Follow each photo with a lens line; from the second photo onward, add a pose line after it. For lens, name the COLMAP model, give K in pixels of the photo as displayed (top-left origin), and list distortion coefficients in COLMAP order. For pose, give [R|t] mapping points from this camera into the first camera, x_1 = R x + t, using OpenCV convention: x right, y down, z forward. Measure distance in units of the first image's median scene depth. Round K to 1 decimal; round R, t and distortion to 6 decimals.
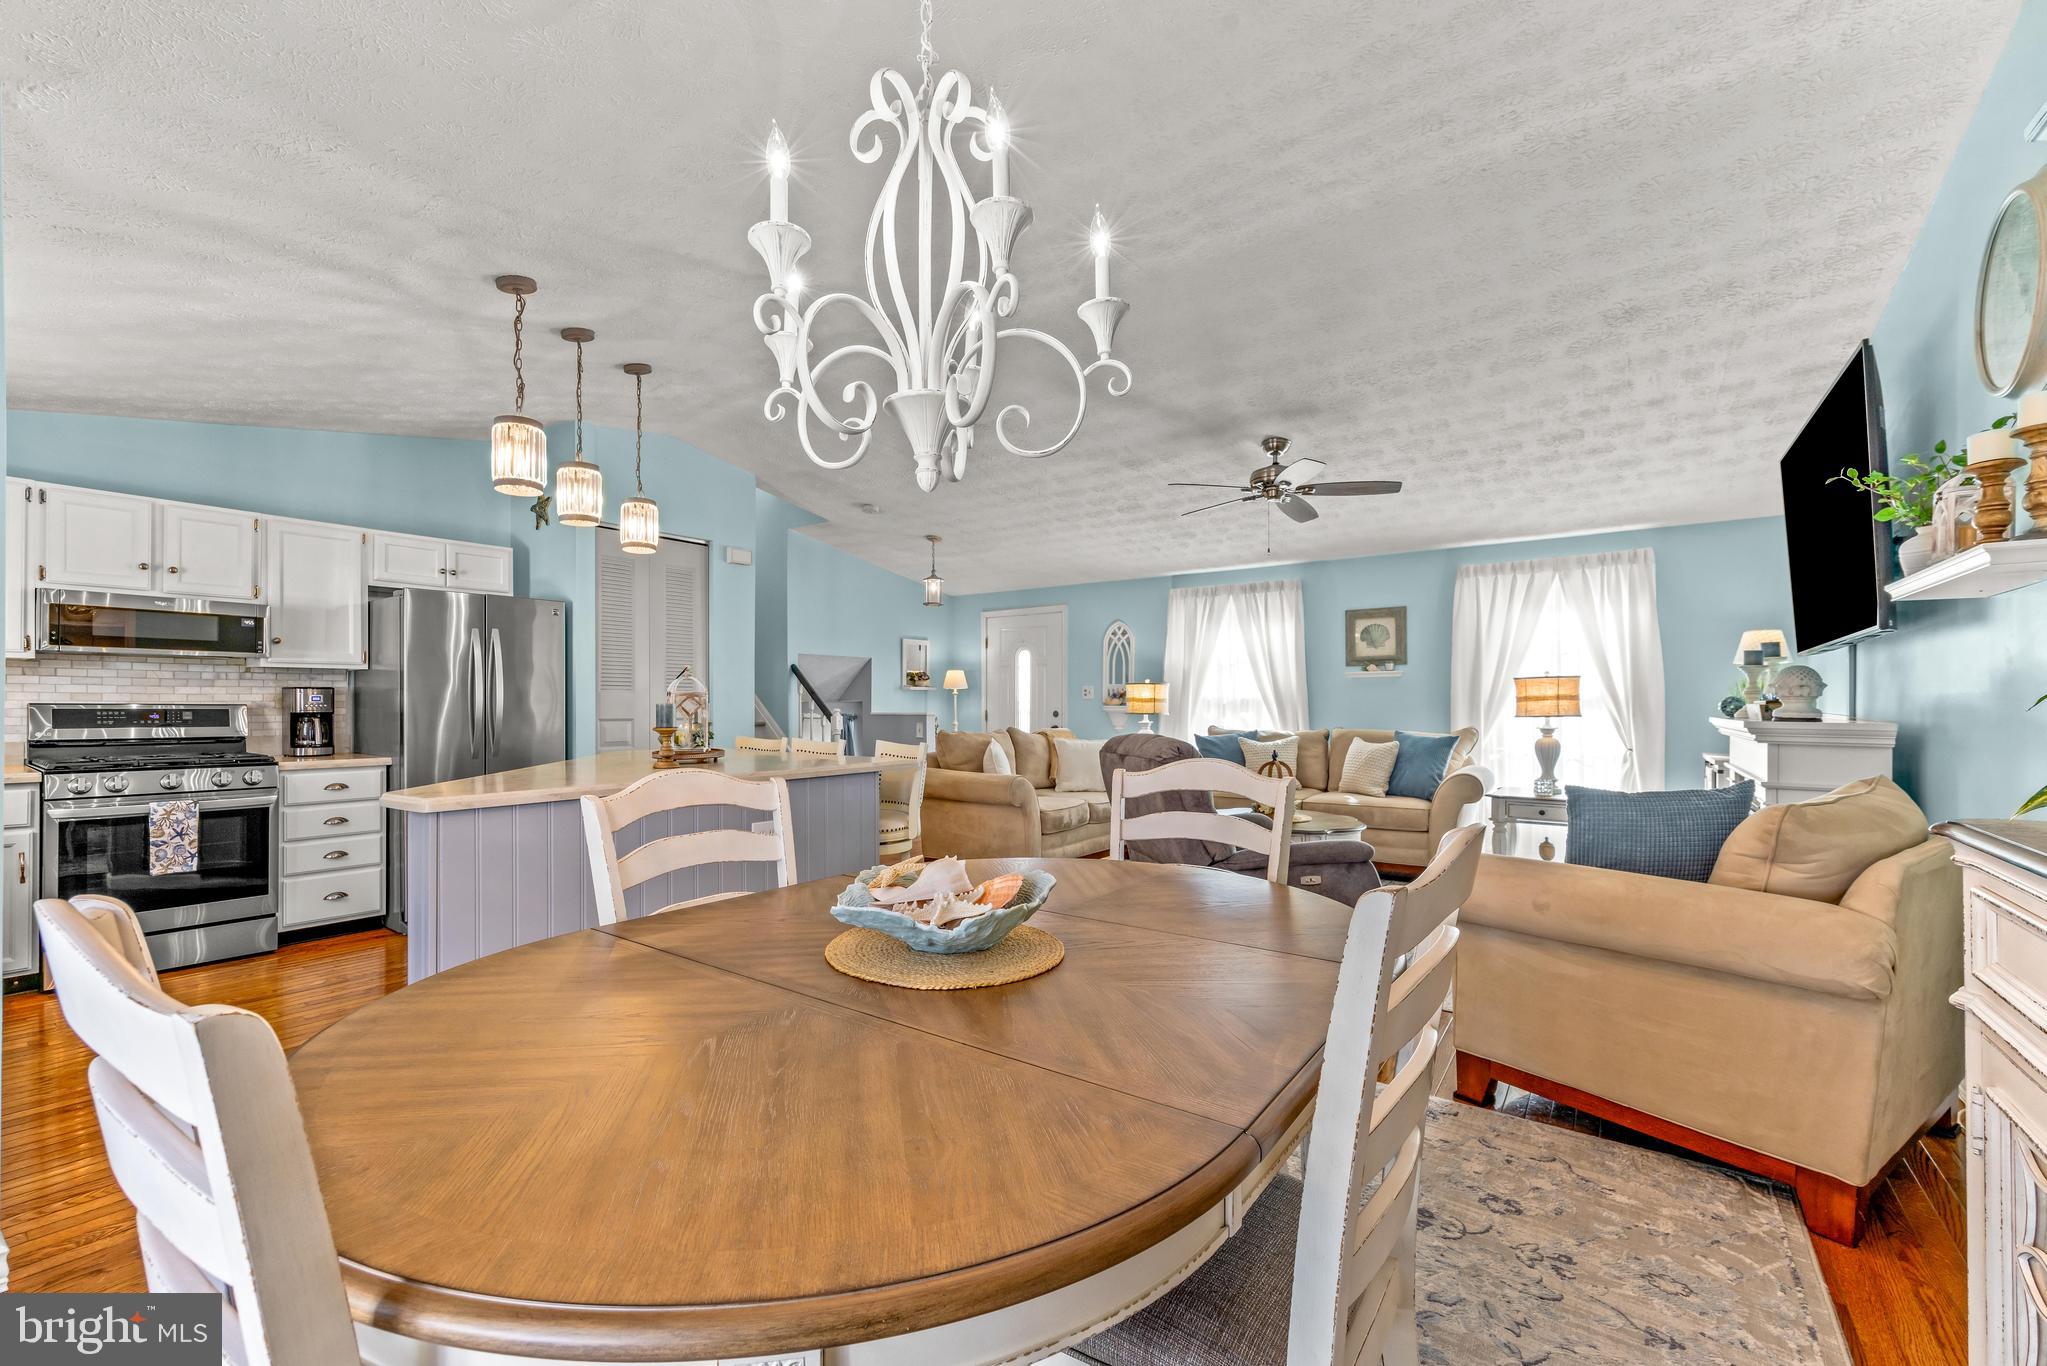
lens RADIAL K [[843.4, 0, 1027.7], [0, 843.4, 714.4], [0, 0, 1]] dist [0.021111, -0.007388]
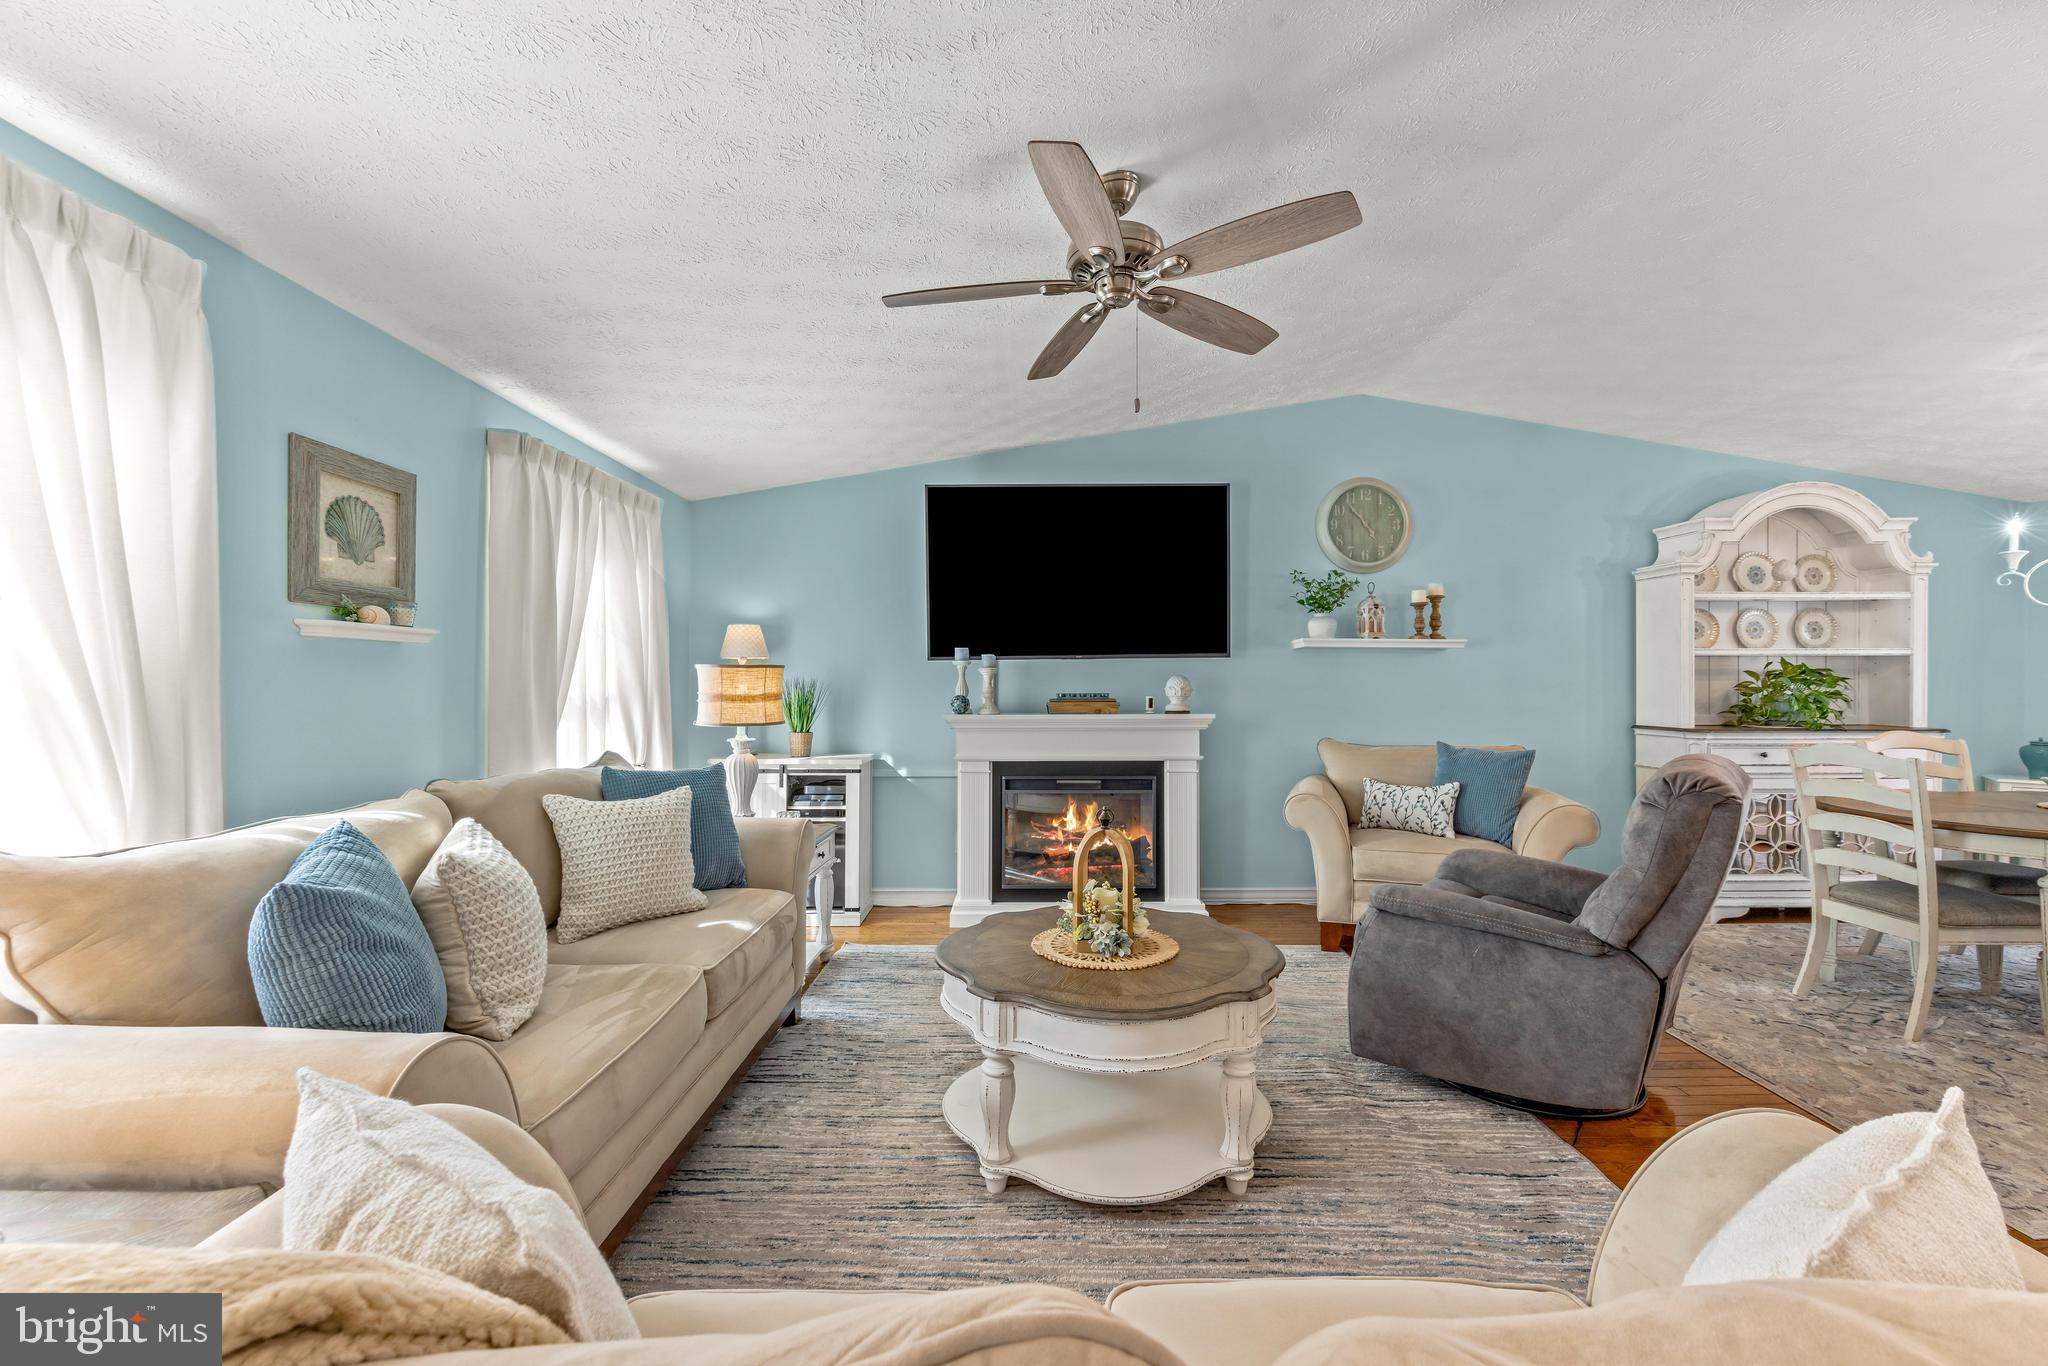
lens RADIAL K [[826.9, 0, 1030.5], [0, 826.9, 683.2], [0, 0, 1]] dist [-0.004509, 0.000151]
pose [[-0.573300, 0.008685, 0.819300, -0.056840], [0.011682, 0.999929, -0.002425, -0.020494], [-0.819262, 0.008181, -0.573360, 0.956485]]
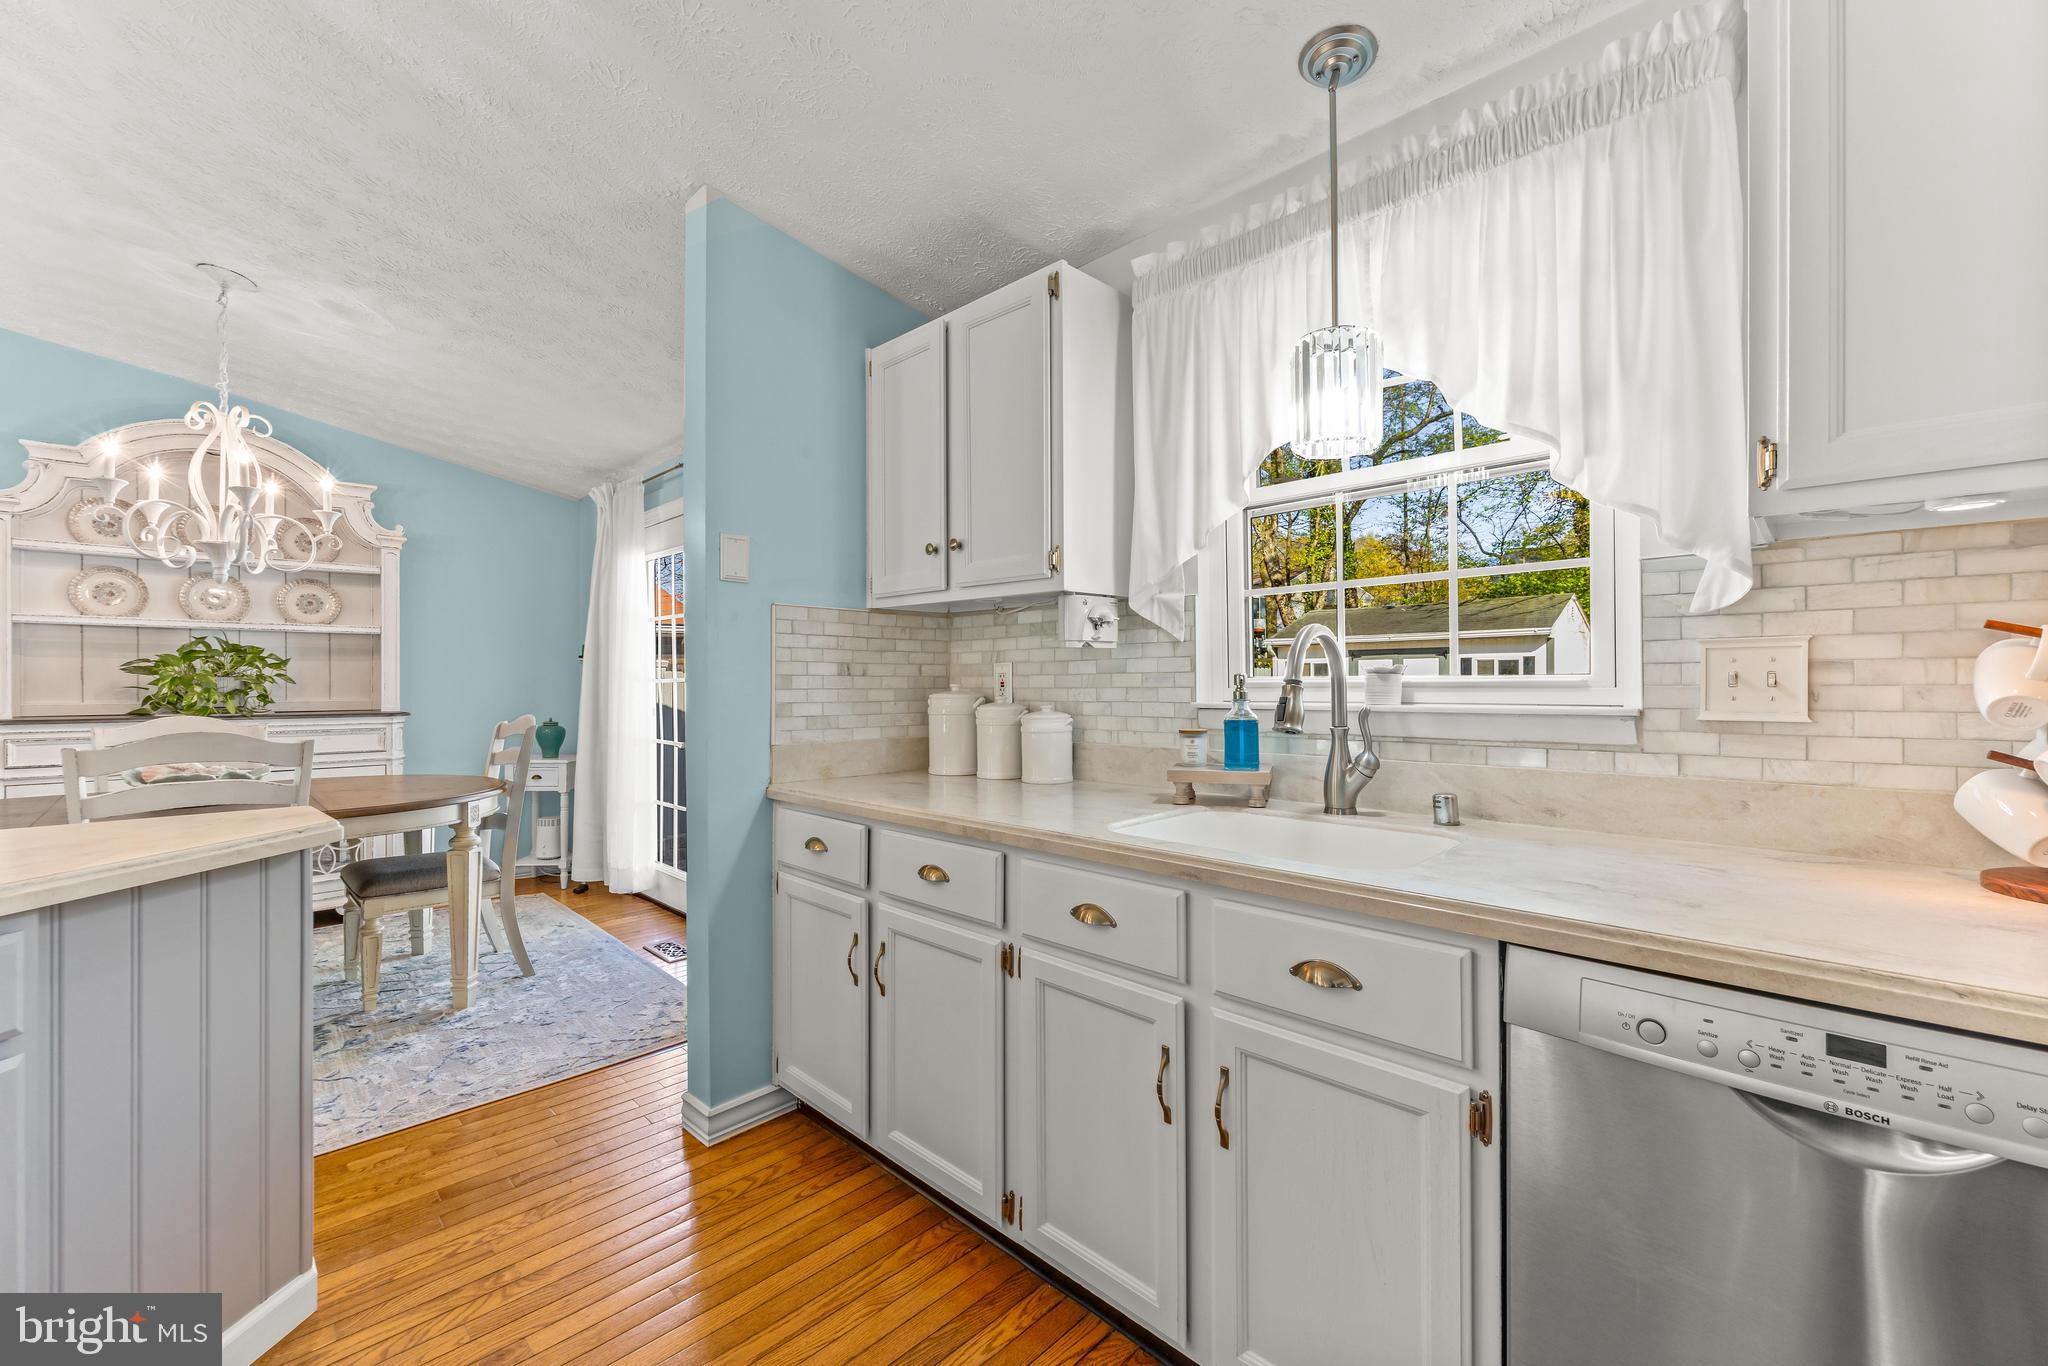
lens RADIAL K [[826.9, 0, 1030.5], [0, 826.9, 683.2], [0, 0, 1]] dist [-0.004509, 0.000151]
pose [[-0.985124, 0.004313, 0.171793, -0.508202], [0.006203, 0.999926, 0.010466, -0.002963], [-0.171735, 0.011376, -0.985078, 0.521629]]
